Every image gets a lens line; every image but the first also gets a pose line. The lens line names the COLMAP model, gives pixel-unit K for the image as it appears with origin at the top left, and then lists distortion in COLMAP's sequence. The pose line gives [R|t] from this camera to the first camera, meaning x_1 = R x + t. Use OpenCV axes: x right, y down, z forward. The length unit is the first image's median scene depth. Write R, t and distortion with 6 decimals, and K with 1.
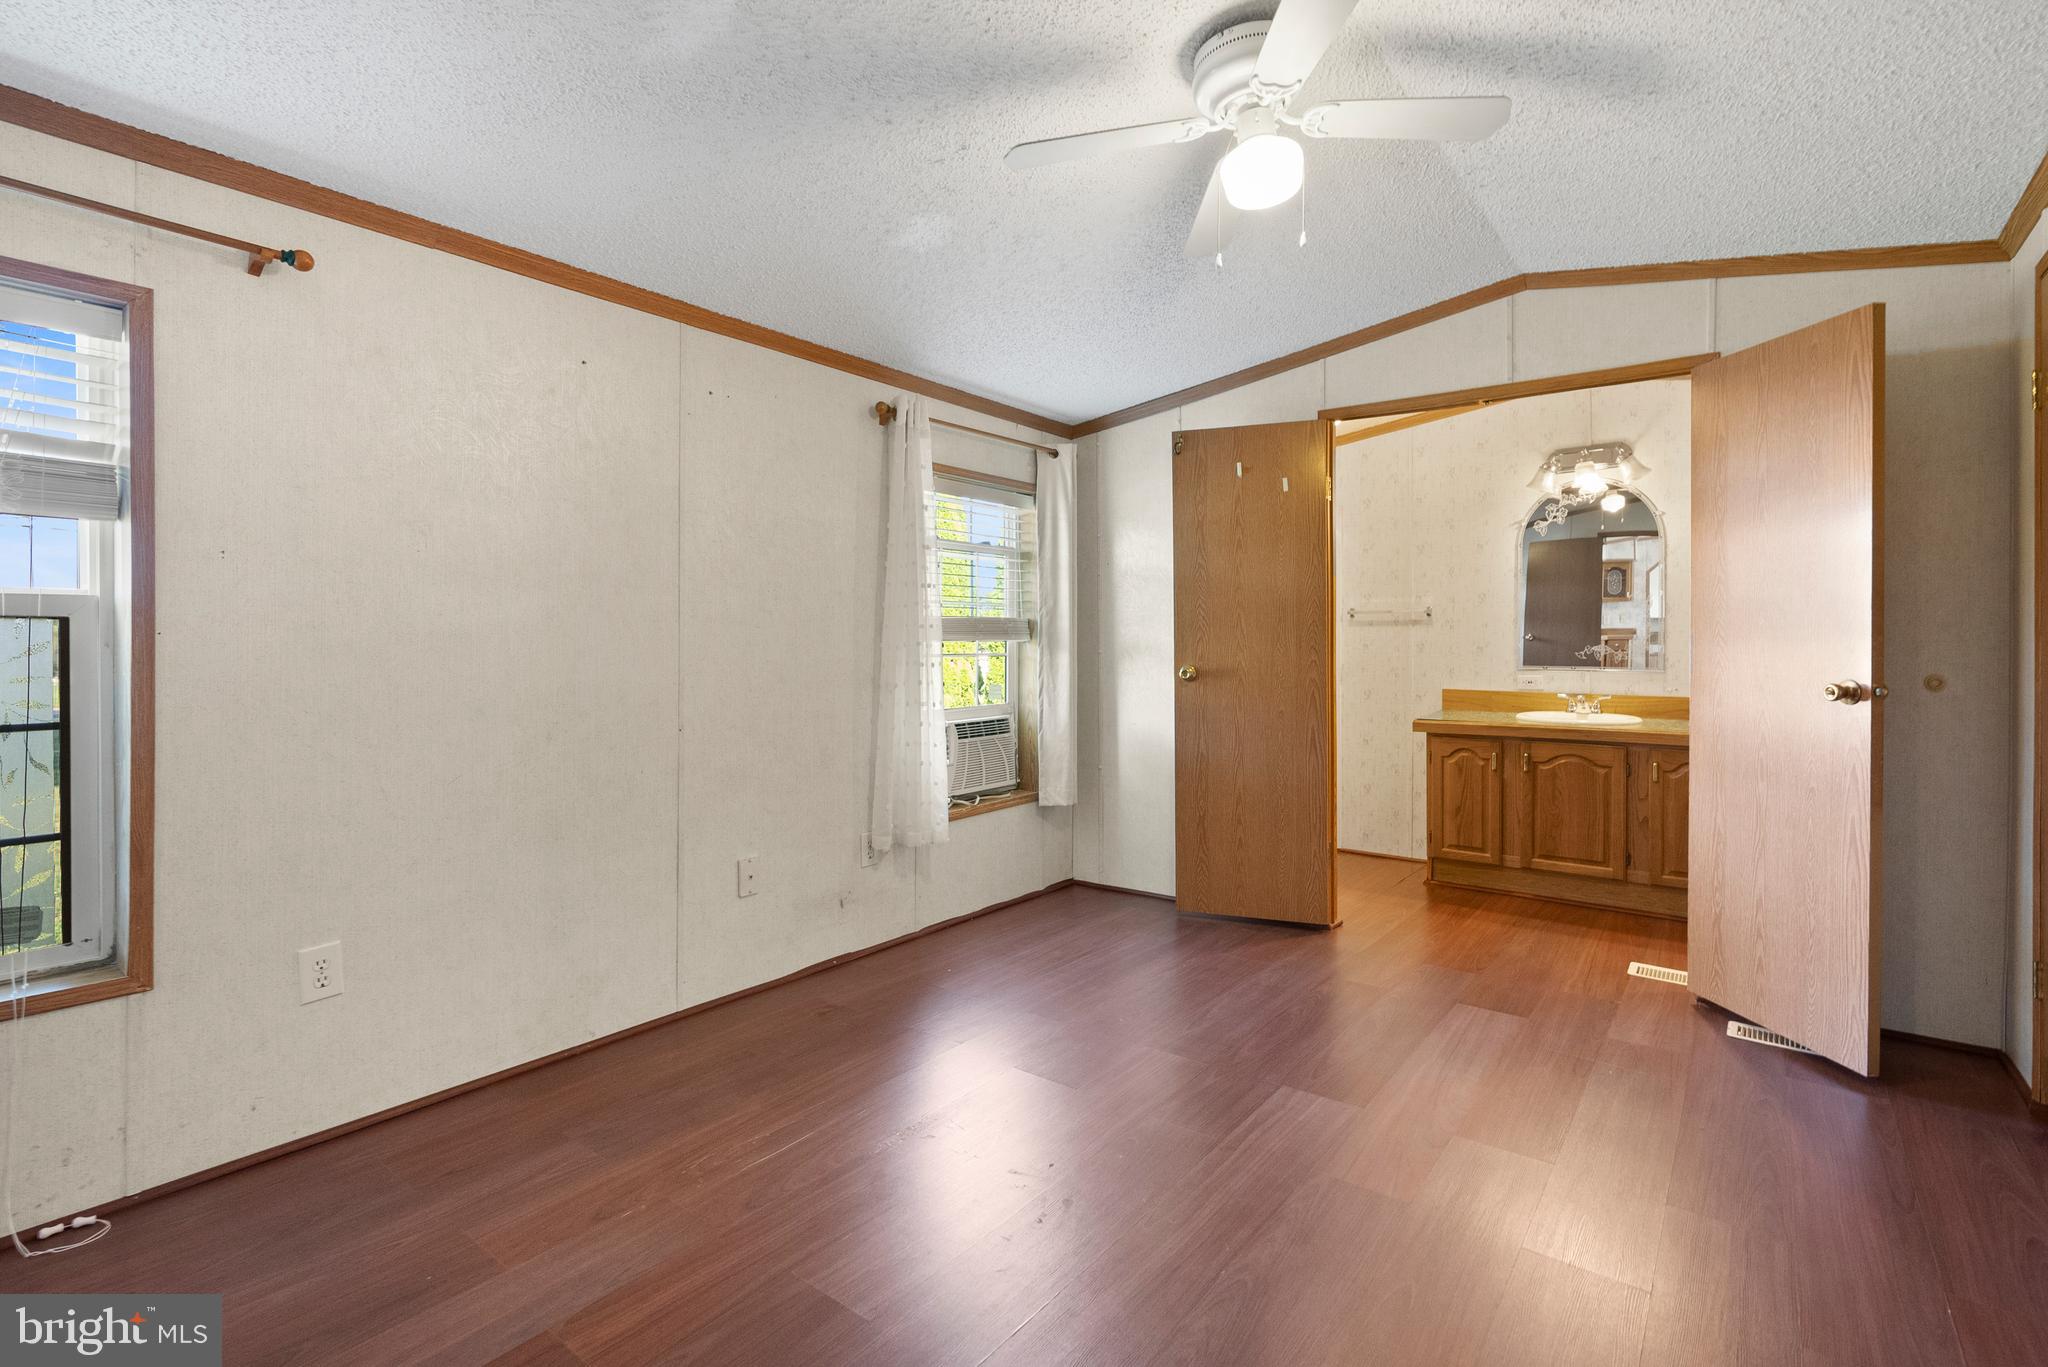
lens RADIAL K [[958.4, 0, 1046.0], [0, 958.4, 654.1], [0, 0, 1]] dist [-0.010300, 0.004518]
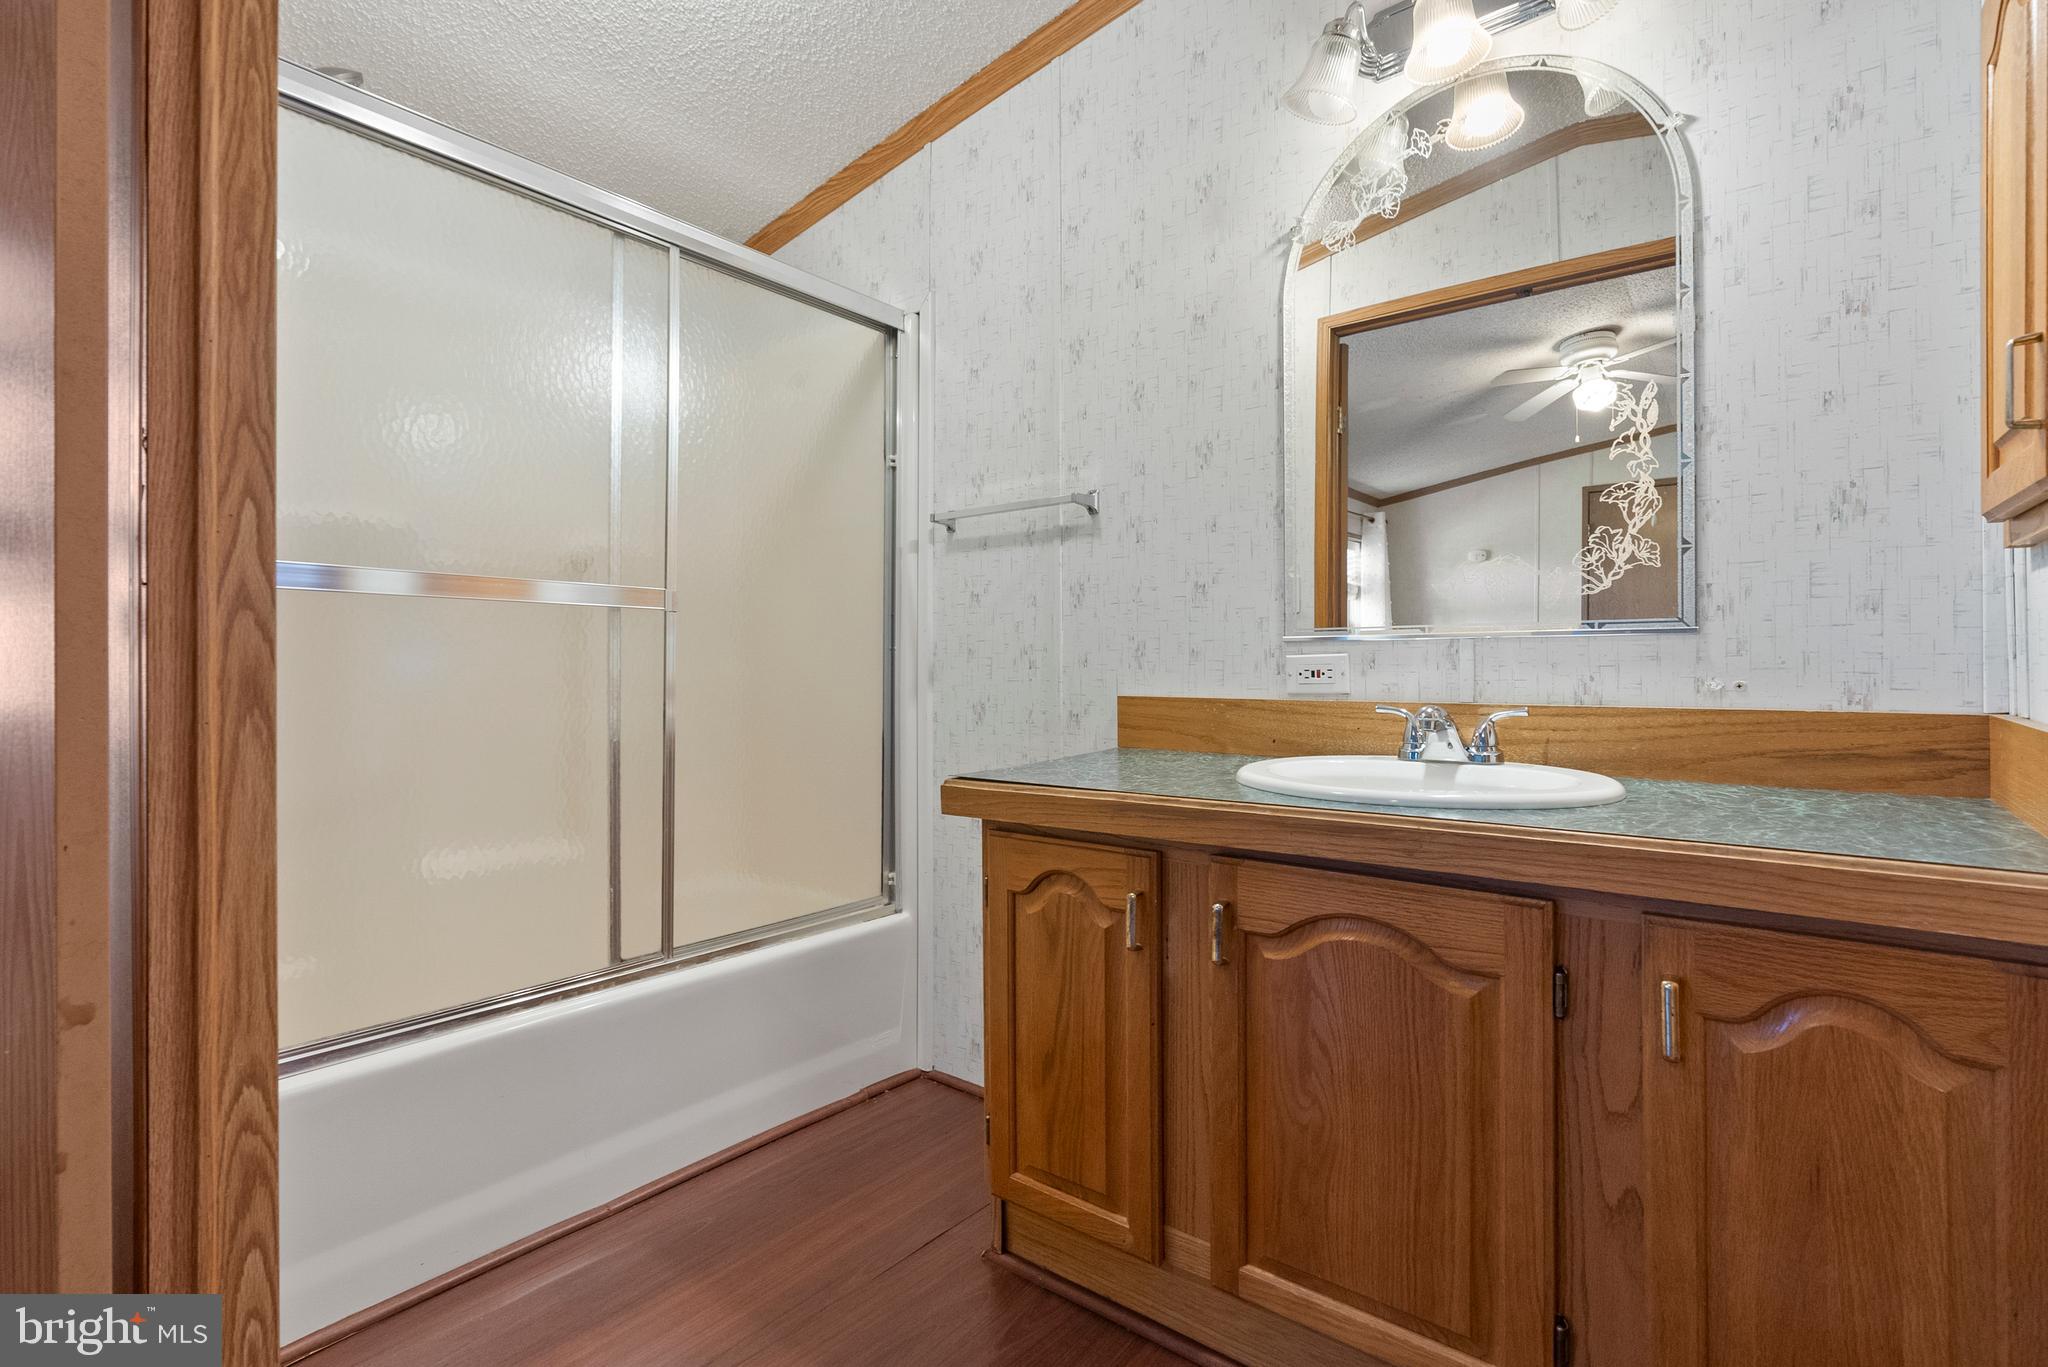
lens RADIAL K [[958.4, 0, 1035.1], [0, 958.4, 678.4], [0, 0, 1]] dist [-0.010300, 0.004518]
pose [[0.999814, -0.000196, -0.019277, 0.442403], [-0.000007, 0.999944, -0.010536, 0.038121], [0.019278, 0.010535, 0.999759, 0.692618]]
